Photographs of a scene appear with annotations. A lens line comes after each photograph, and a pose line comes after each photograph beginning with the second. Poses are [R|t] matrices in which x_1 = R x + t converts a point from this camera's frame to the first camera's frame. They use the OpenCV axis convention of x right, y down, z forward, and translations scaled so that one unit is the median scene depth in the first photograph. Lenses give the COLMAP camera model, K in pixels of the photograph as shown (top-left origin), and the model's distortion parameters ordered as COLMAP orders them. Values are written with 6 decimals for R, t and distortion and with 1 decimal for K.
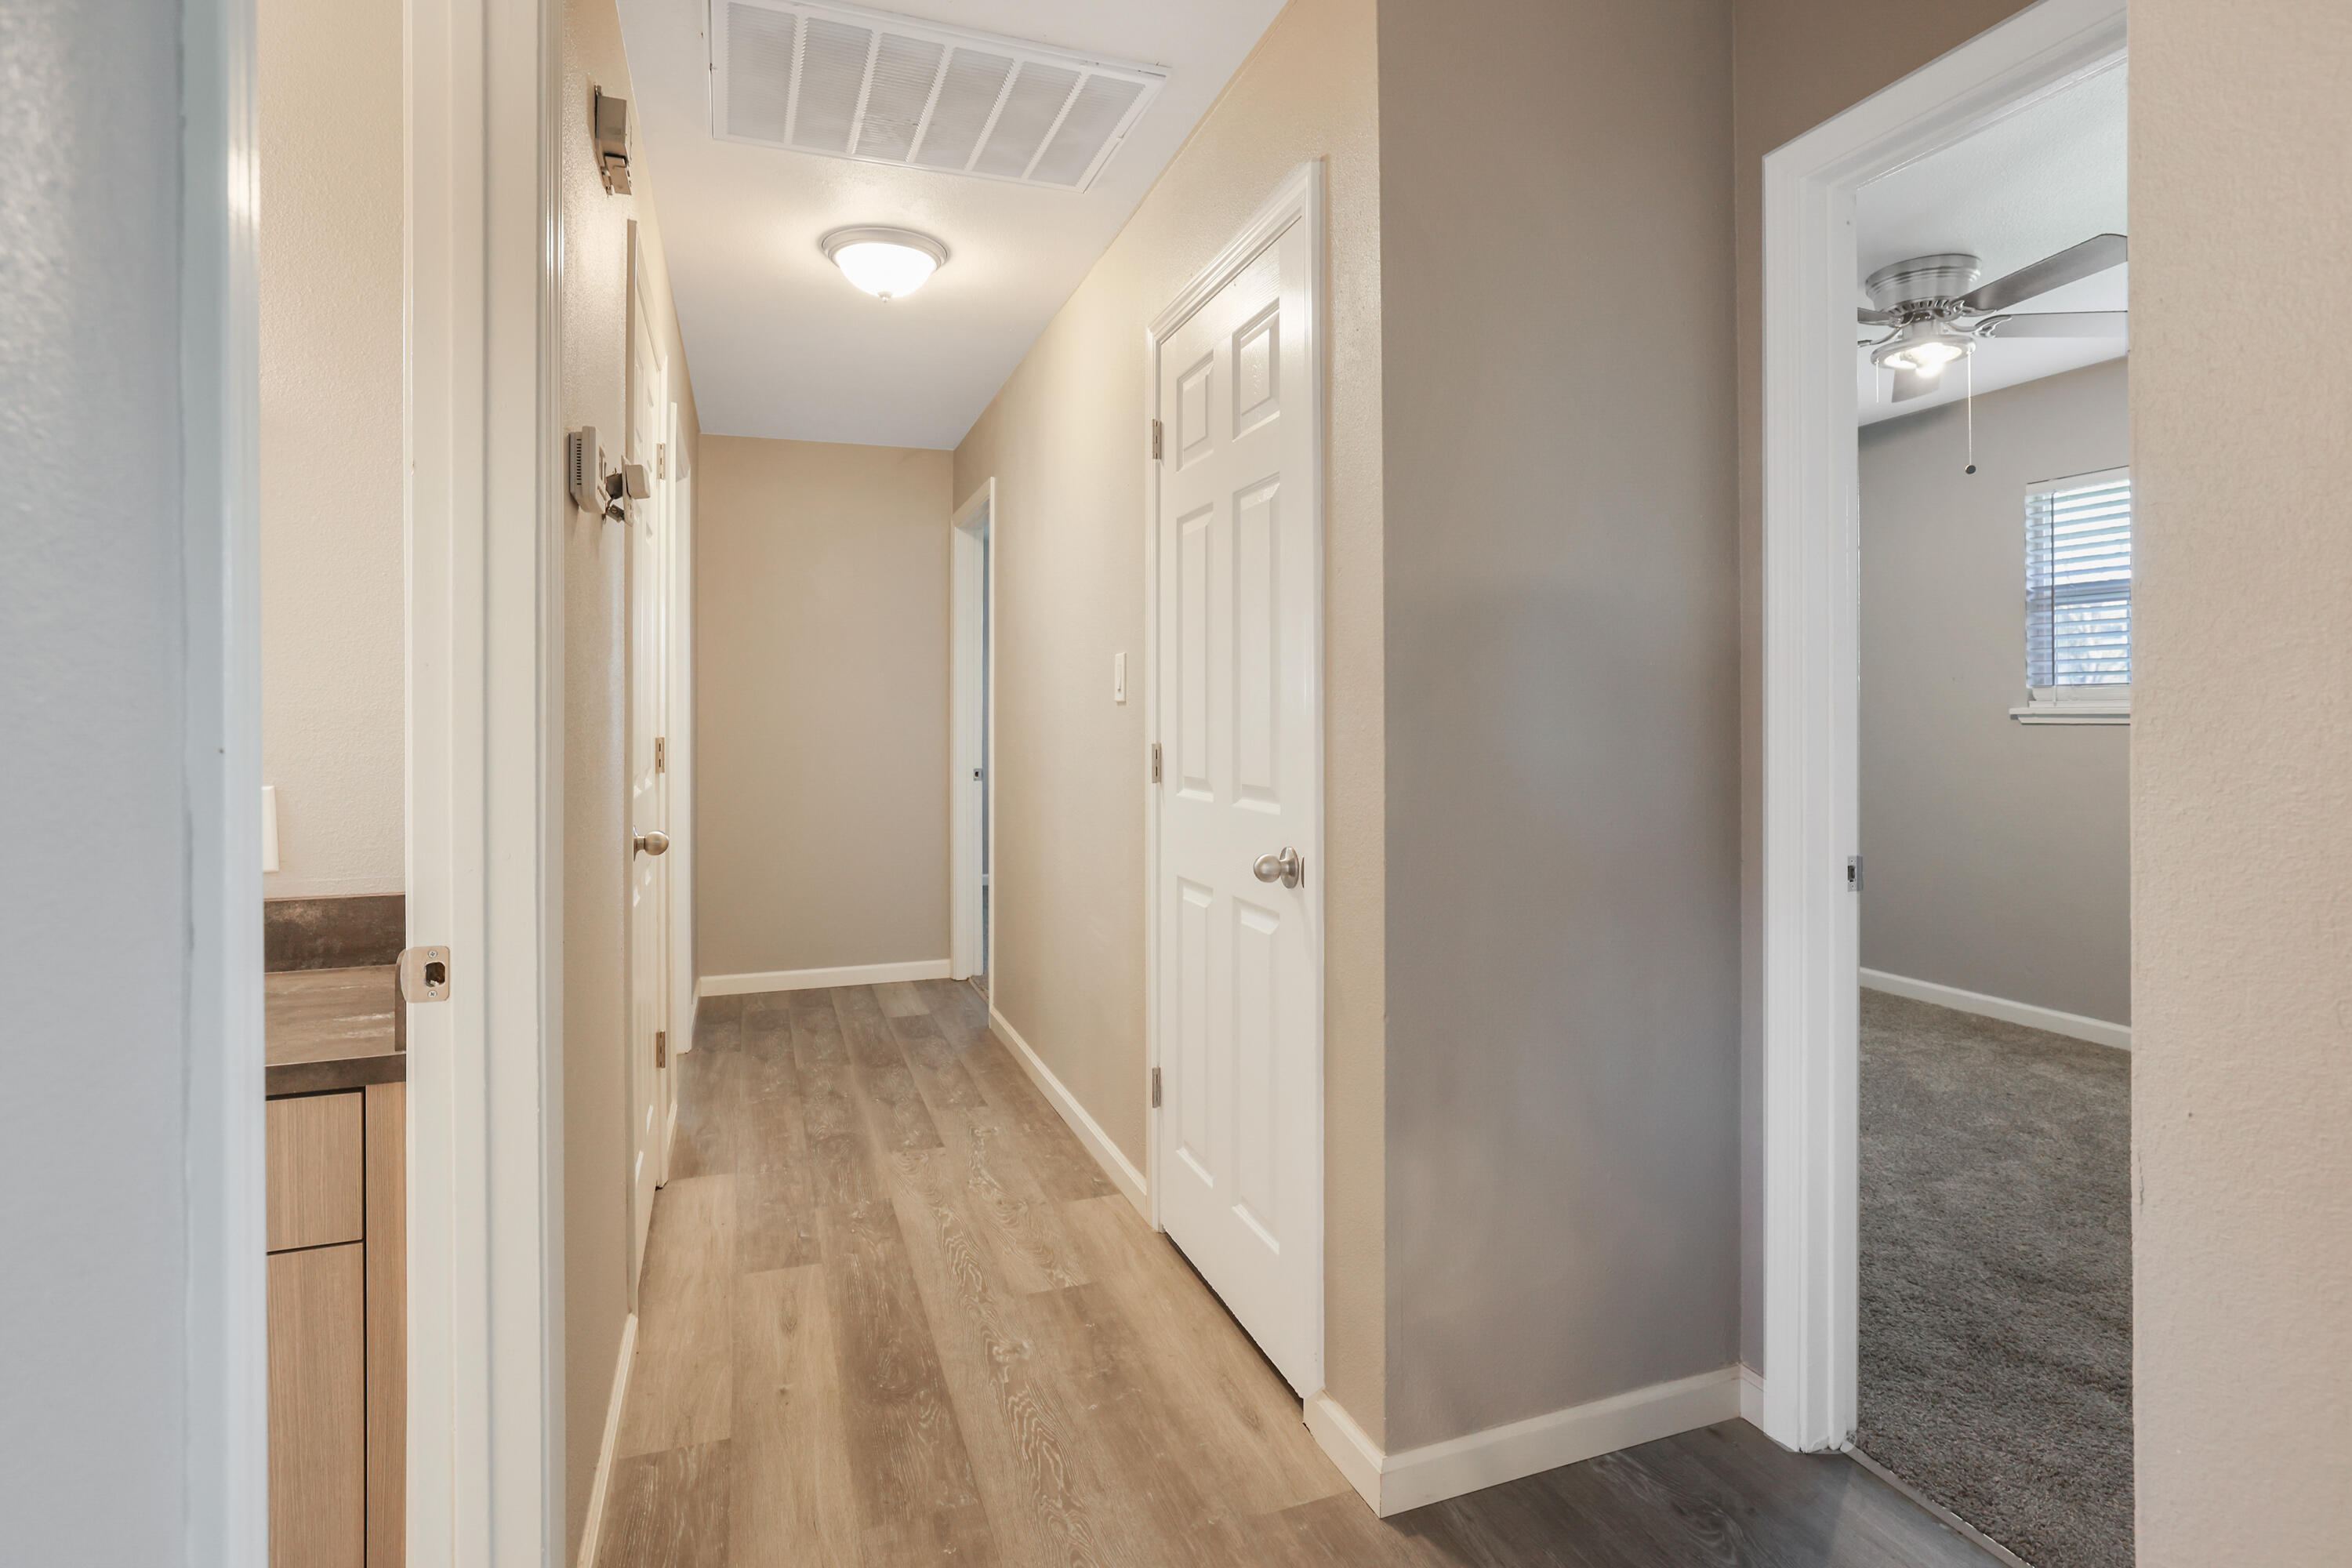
lens RADIAL K [[1189.0, 0, 1167.6], [0, 1189.0, 733.0], [0, 0, 1]] dist [-0.012826, 0.001045]
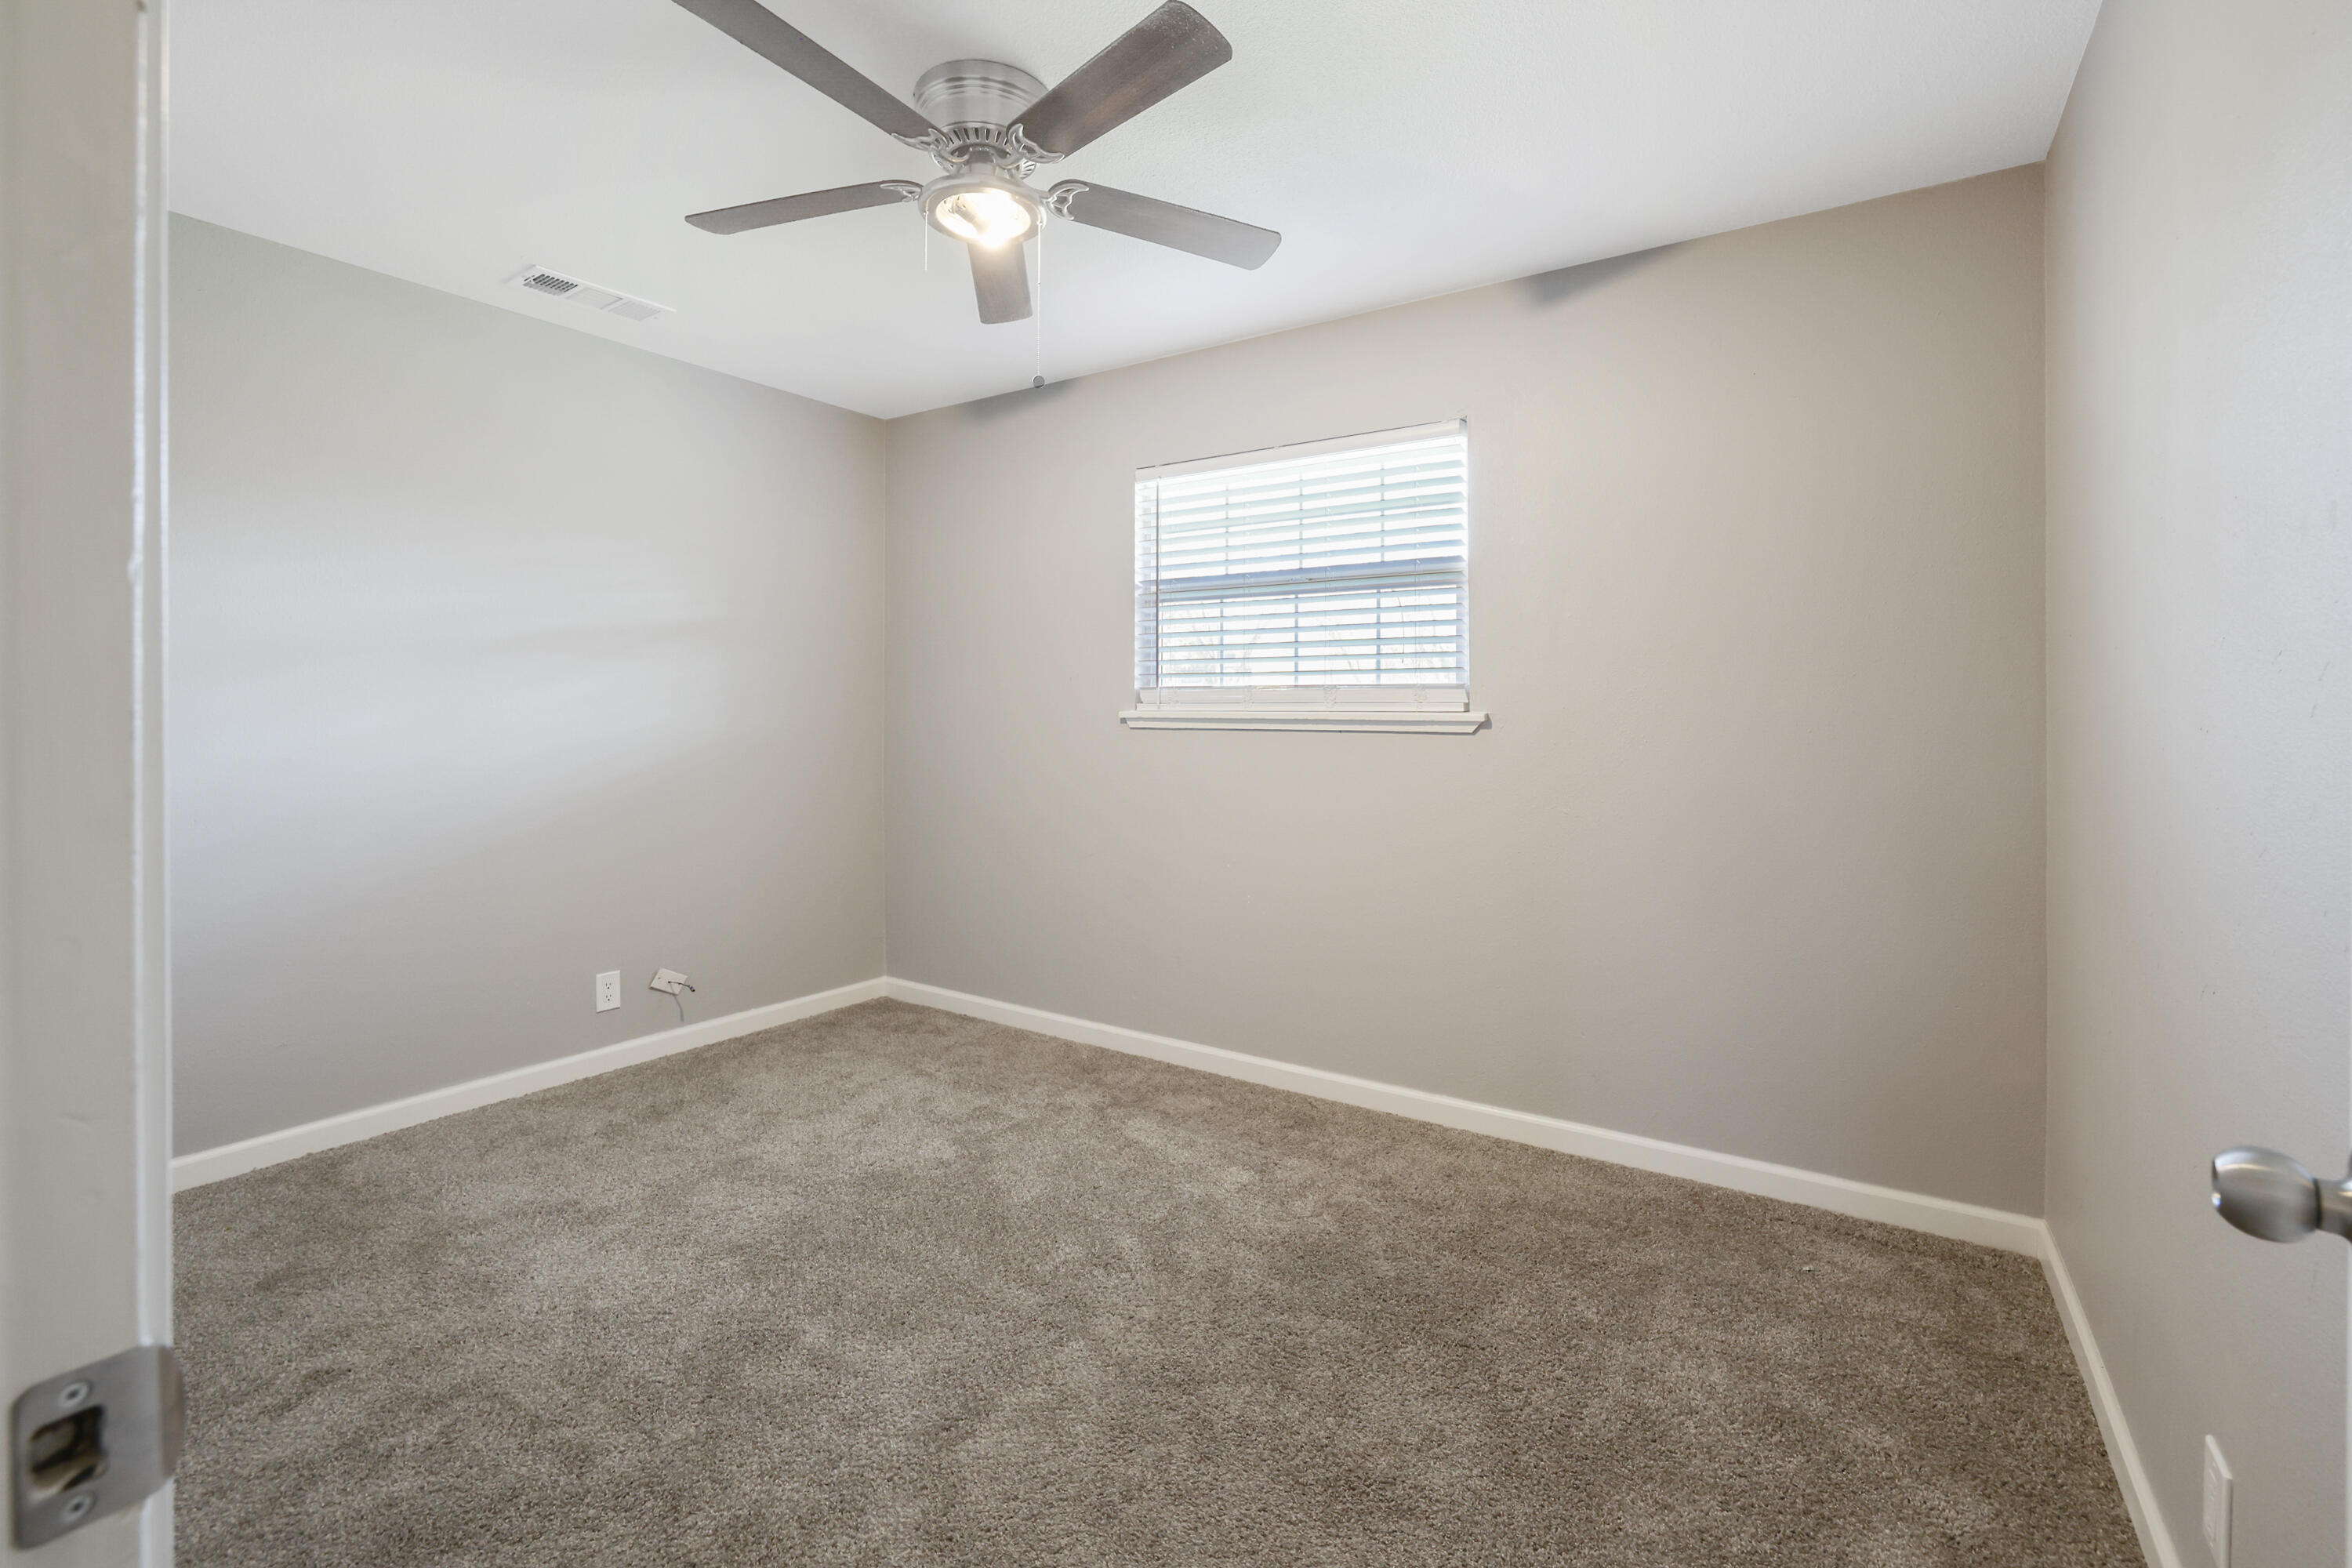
lens RADIAL K [[1028.6, 0, 1175.0], [0, 1028.6, 723.7], [0, 0, 1]] dist [-0.017033, 0.000829]
pose [[0.813853, 0.007523, 0.581023, 0.320769], [-0.005845, 0.999972, -0.004761, -0.008485], [-0.581042, 0.000478, 0.813873, 0.366802]]
